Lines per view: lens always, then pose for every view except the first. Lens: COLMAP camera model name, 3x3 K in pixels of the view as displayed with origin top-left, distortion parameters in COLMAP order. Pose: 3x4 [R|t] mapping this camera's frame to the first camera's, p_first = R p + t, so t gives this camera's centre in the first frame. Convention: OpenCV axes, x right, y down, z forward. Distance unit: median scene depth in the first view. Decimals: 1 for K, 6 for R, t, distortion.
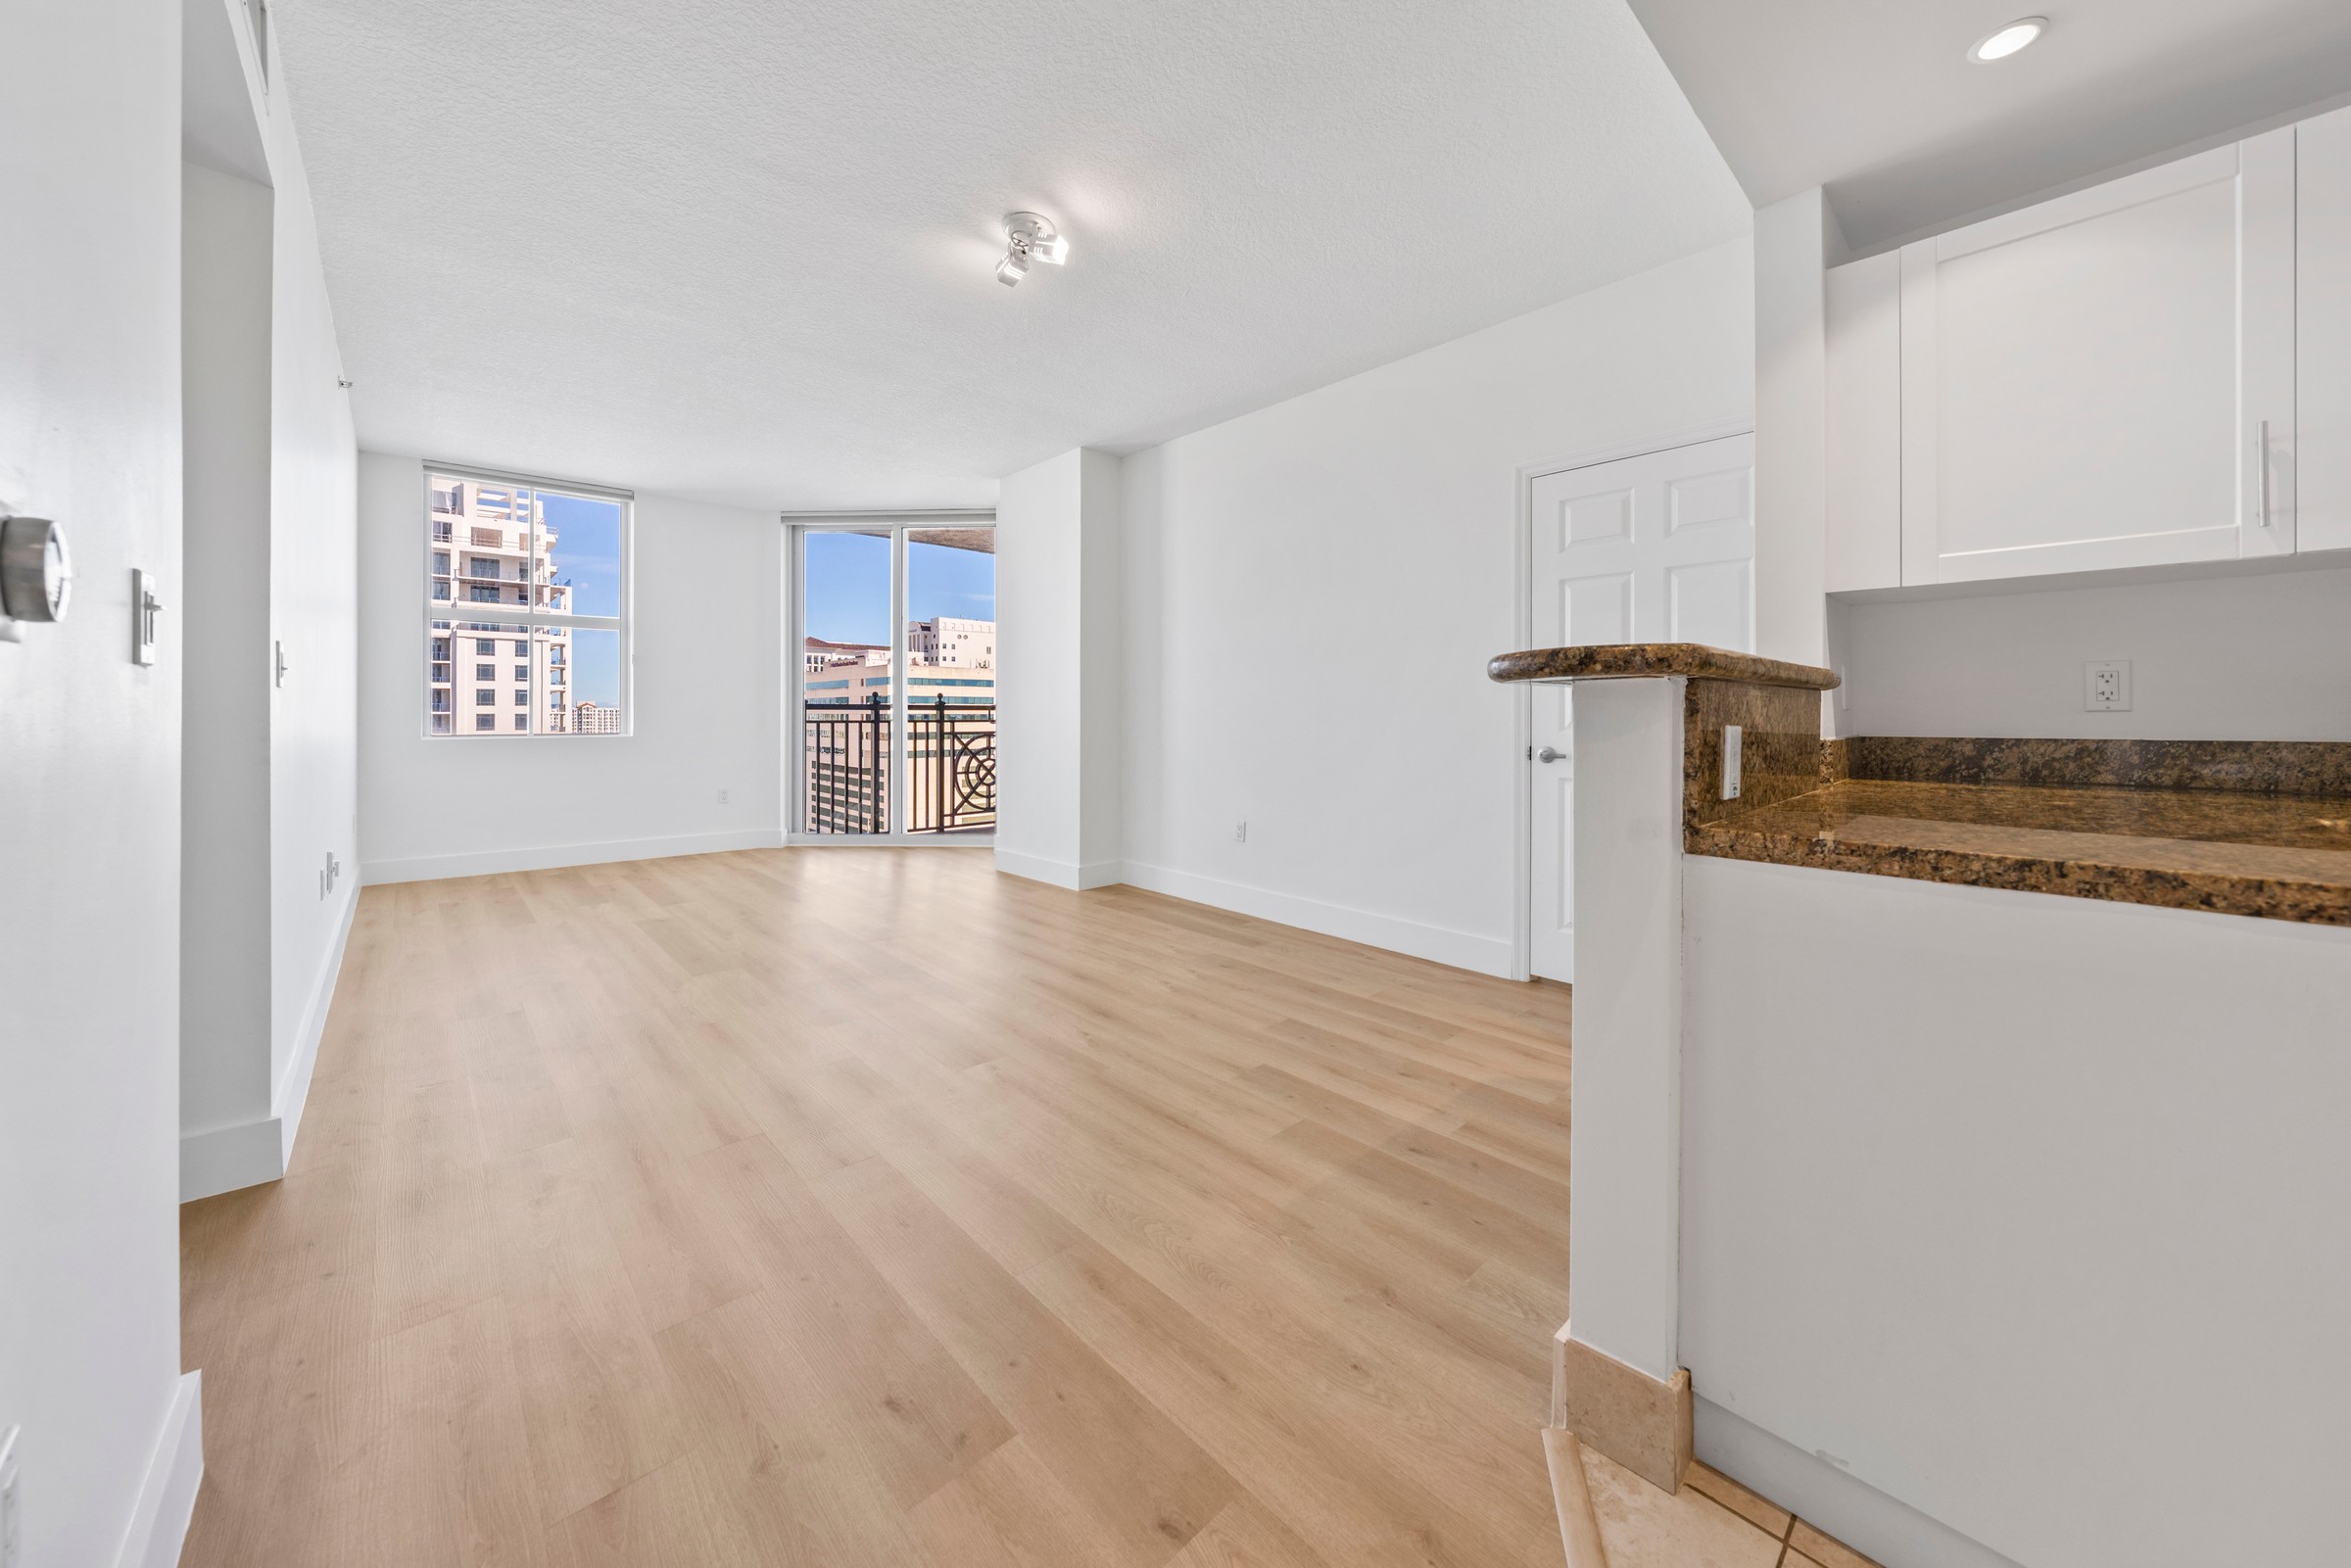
lens RADIAL K [[813.6, 0, 1232.4], [0, 813.6, 723.4], [0, 0, 1]] dist [-0.003625, 0.000282]
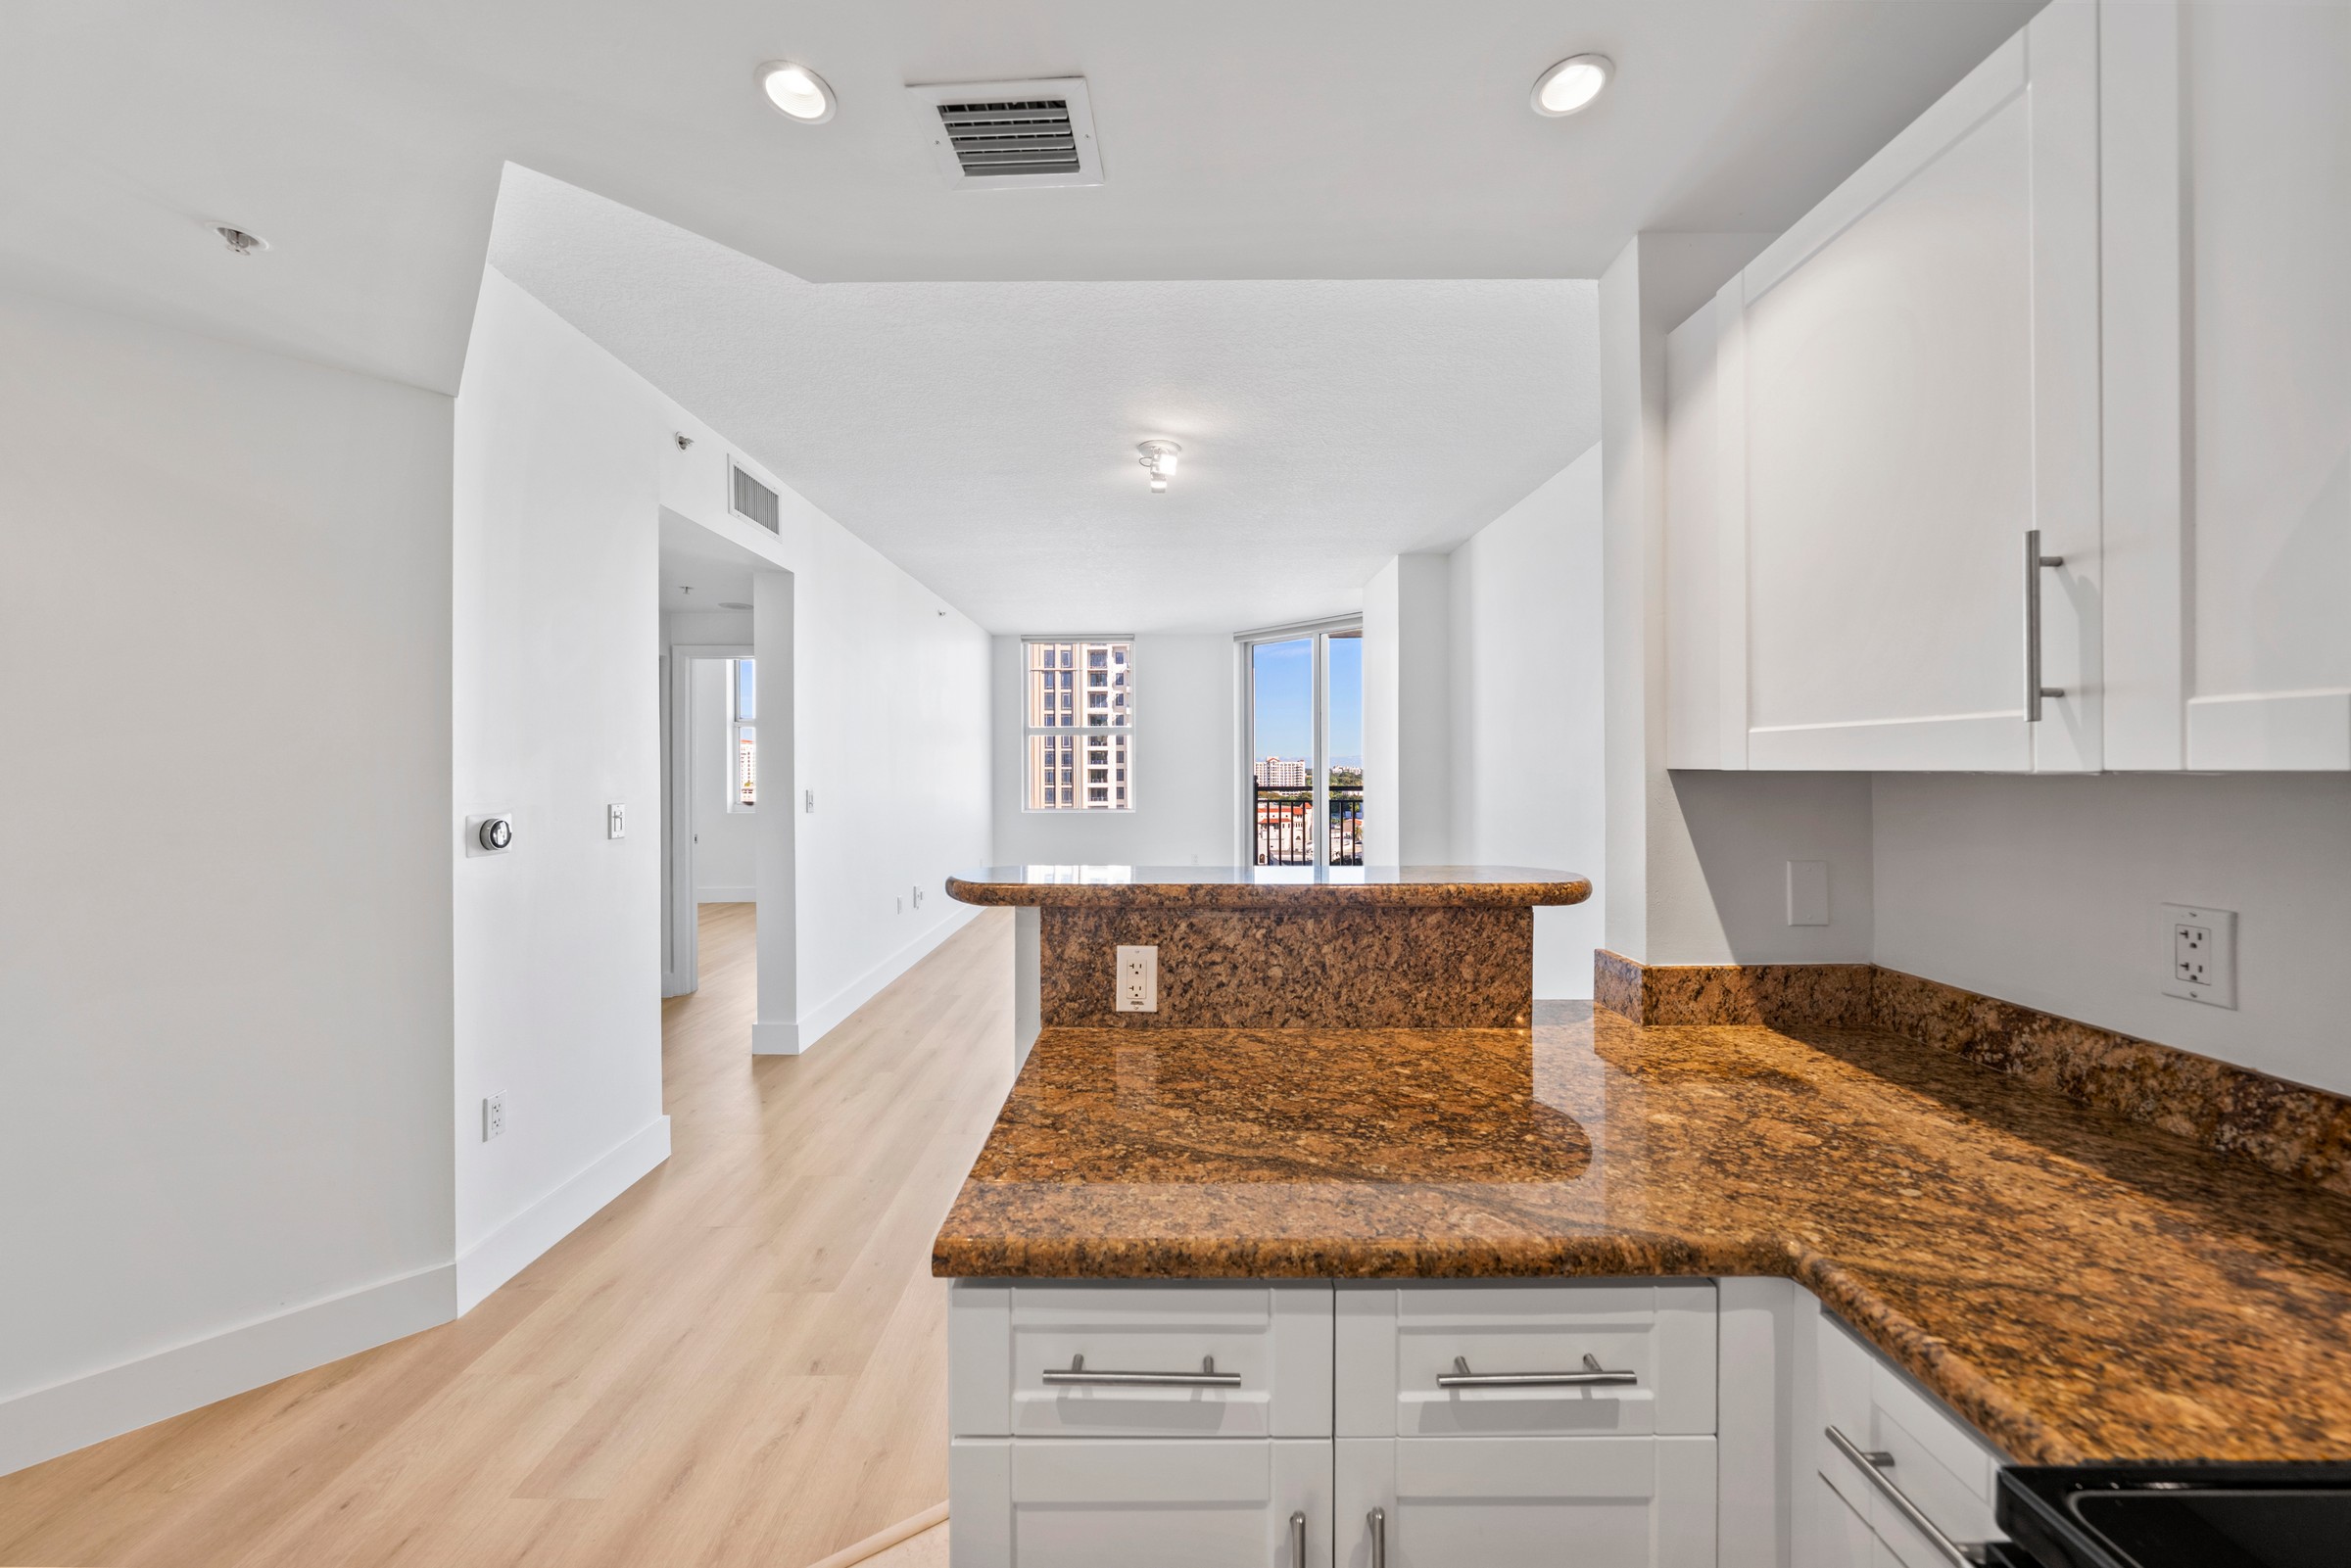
lens RADIAL K [[813.6, 0, 1178.3], [0, 813.6, 786.0], [0, 0, 1]] dist [-0.003625, 0.000282]
pose [[0.728500, 0.014145, -0.684900, 1.344216], [-0.010565, 0.999900, 0.009413, -0.216091], [0.684965, 0.000379, 0.728576, 0.222114]]
